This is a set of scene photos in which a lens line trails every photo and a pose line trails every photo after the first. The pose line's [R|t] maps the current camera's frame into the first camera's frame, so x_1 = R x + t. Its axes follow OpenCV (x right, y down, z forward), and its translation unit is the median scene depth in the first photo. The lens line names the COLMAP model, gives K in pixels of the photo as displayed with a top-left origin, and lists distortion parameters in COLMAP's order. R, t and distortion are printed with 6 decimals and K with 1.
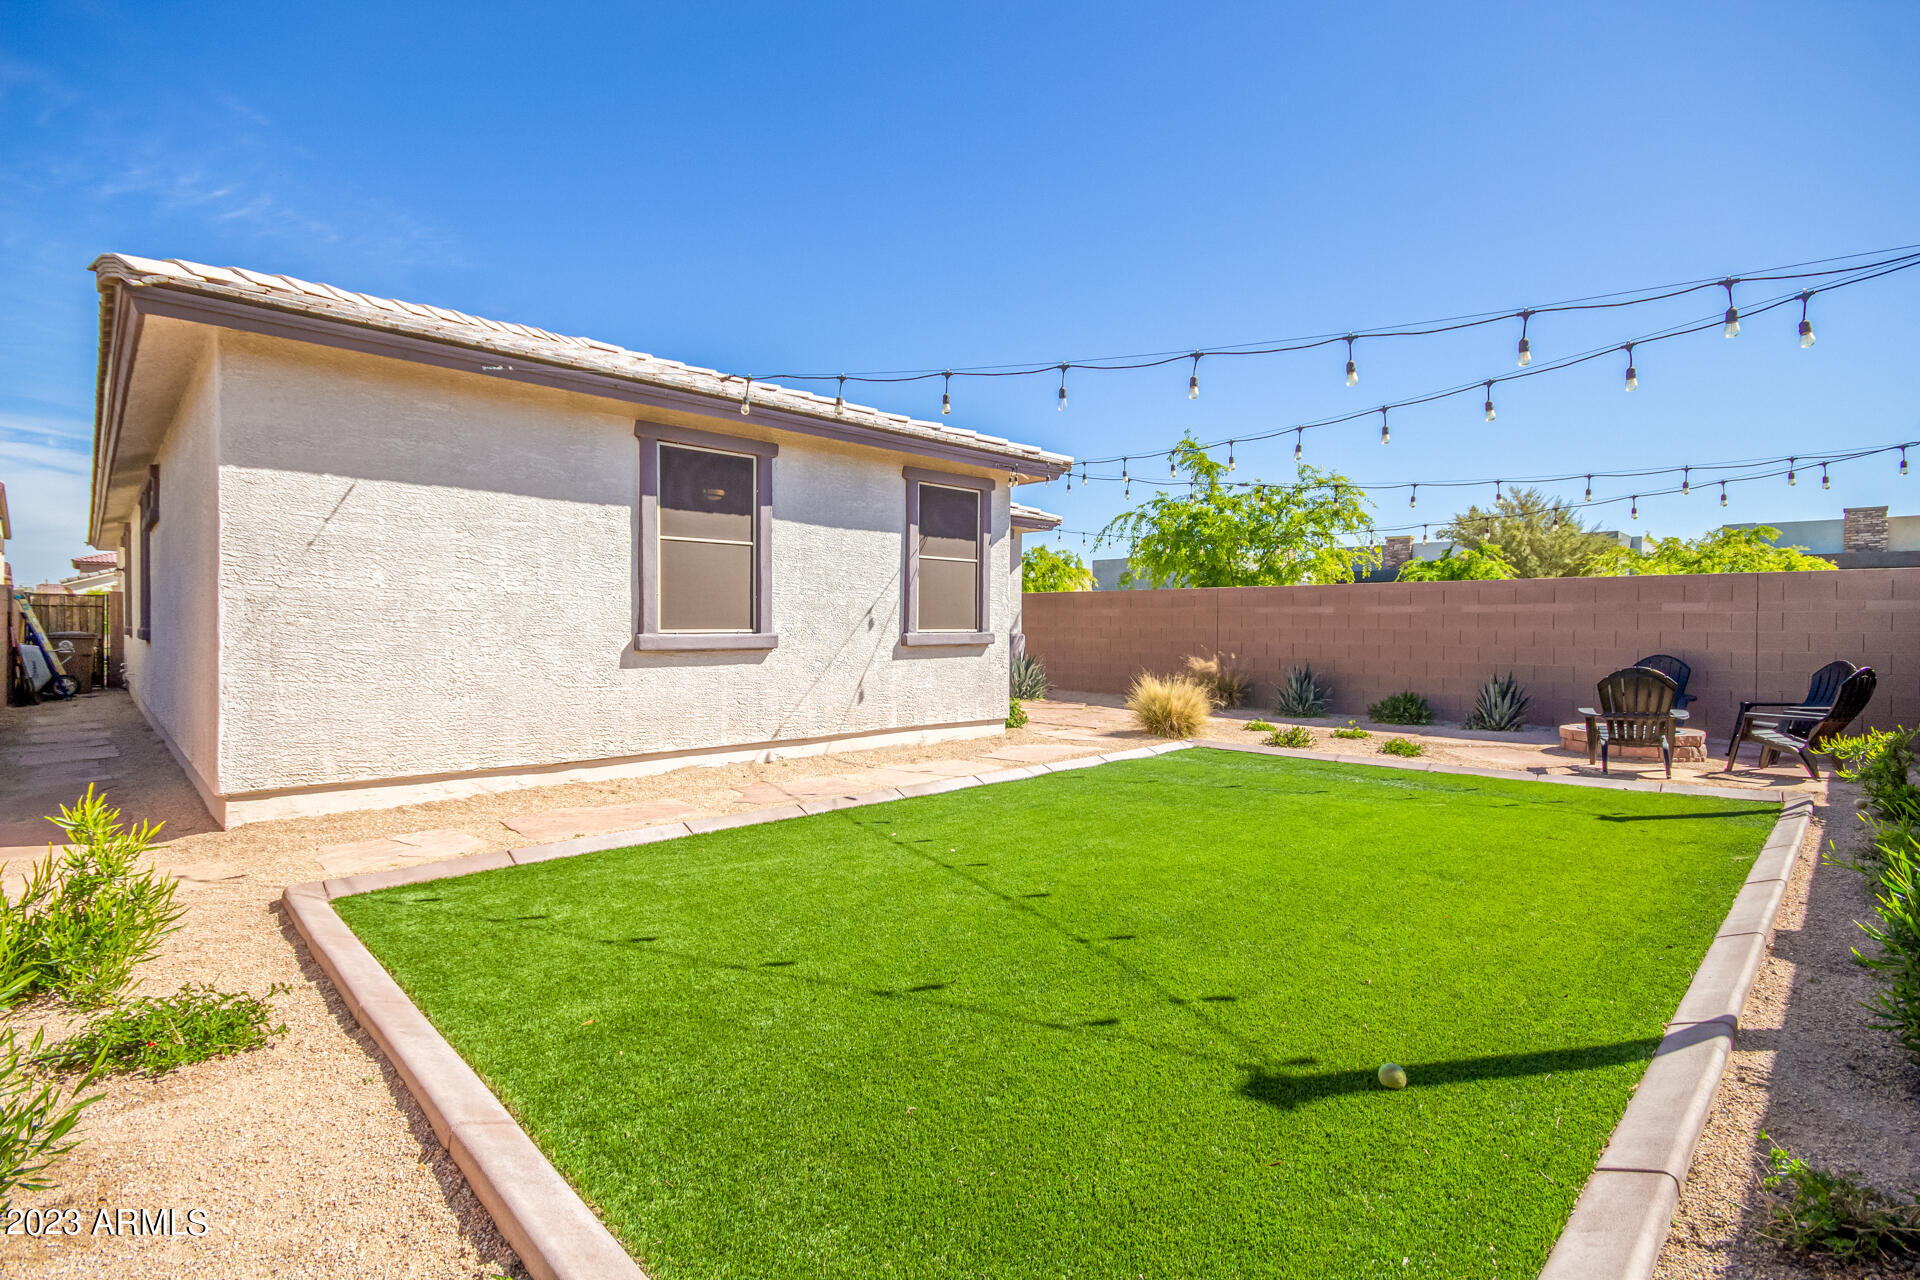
lens RADIAL K [[906.2, 0, 973.2], [0, 906.2, 642.3], [0, 0, 1]] dist [0.002365, 0.000434]
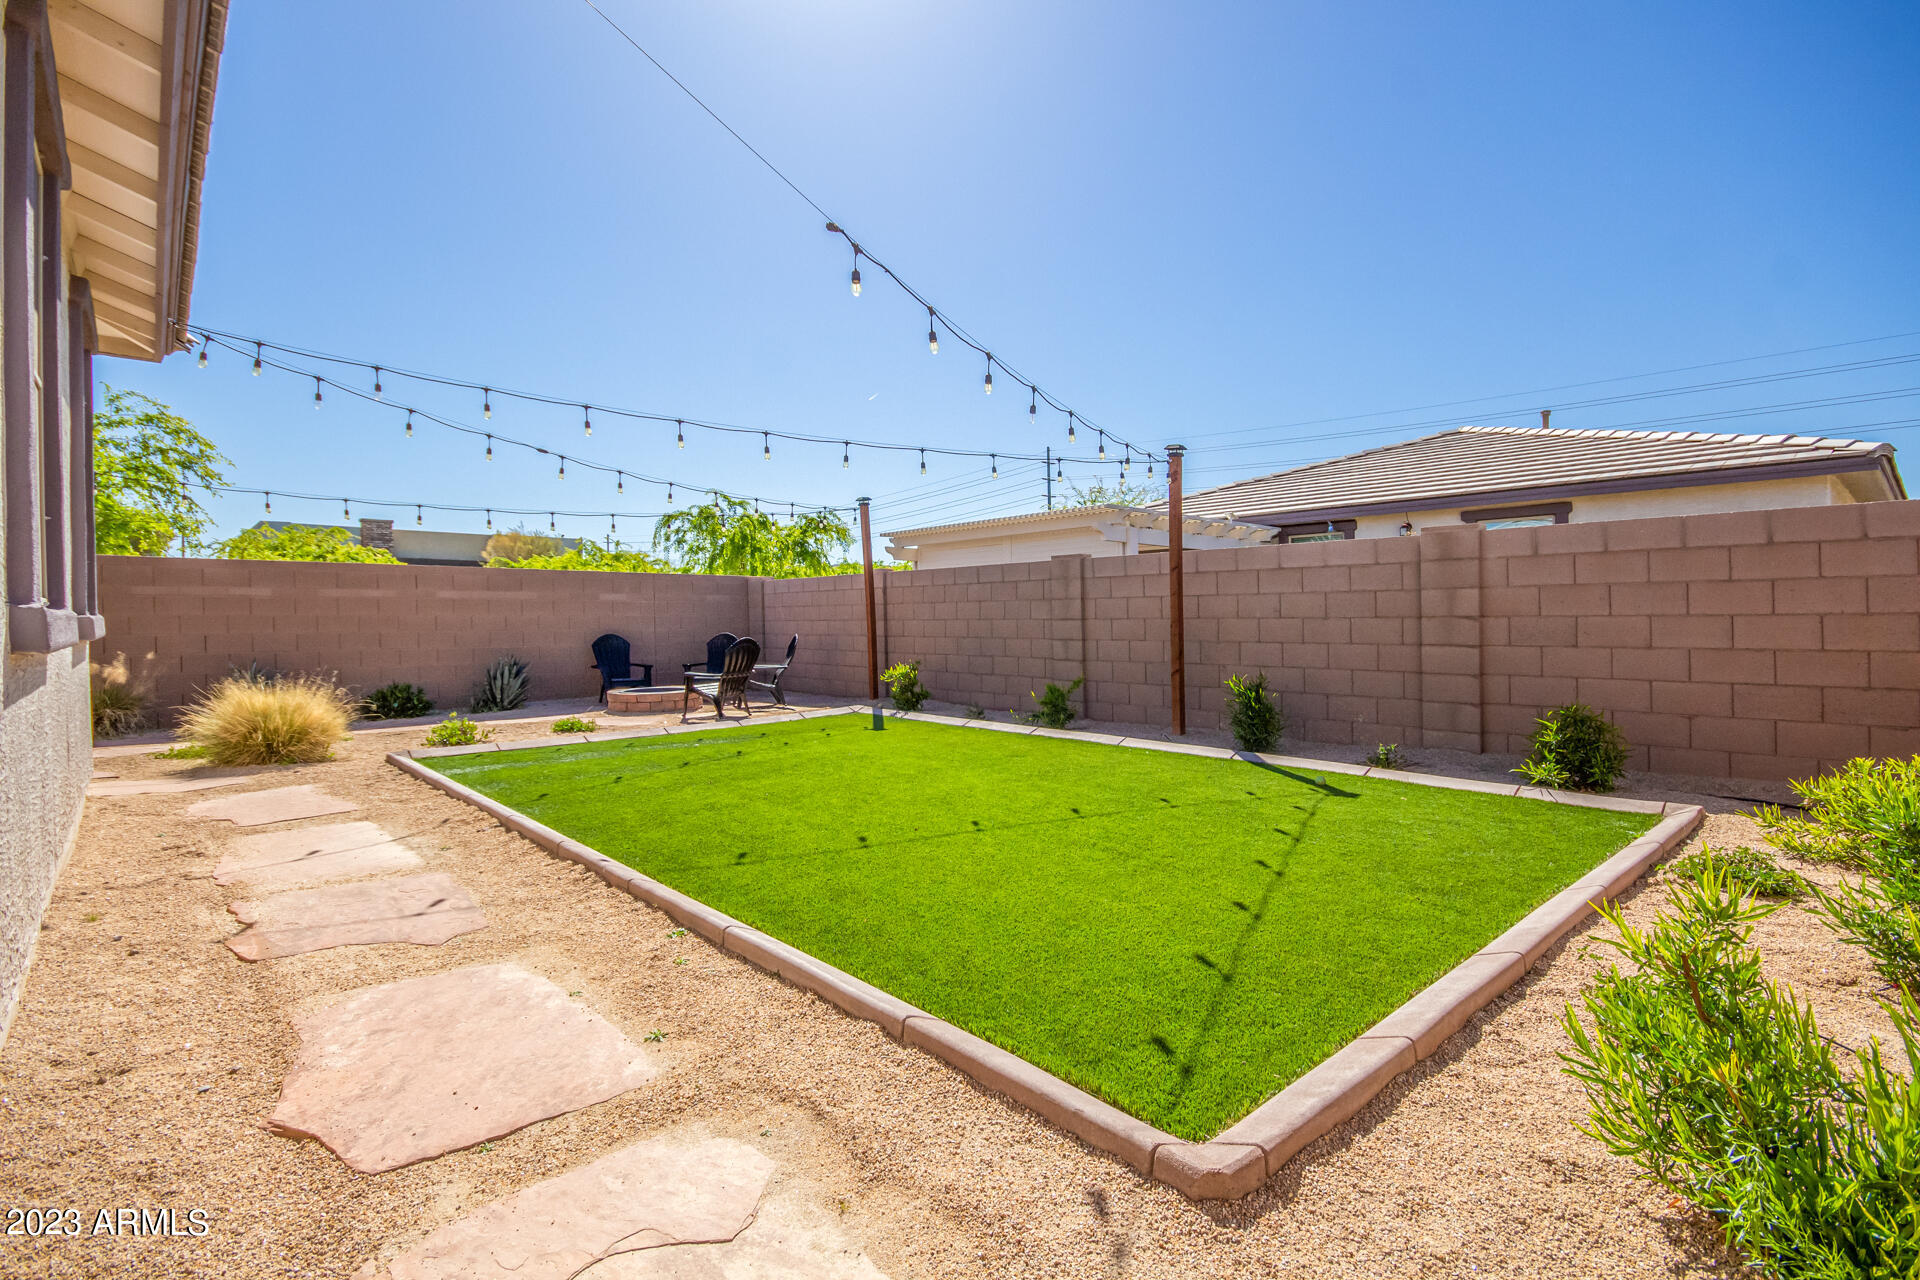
lens RADIAL K [[906.2, 0, 964.0], [0, 906.2, 621.8], [0, 0, 1]] dist [0.002365, 0.000434]
pose [[0.004192, -0.006758, 0.999968, -0.487369], [0.024818, 0.999670, 0.006652, 0.000234], [-0.999683, 0.024789, 0.004358, 0.462603]]
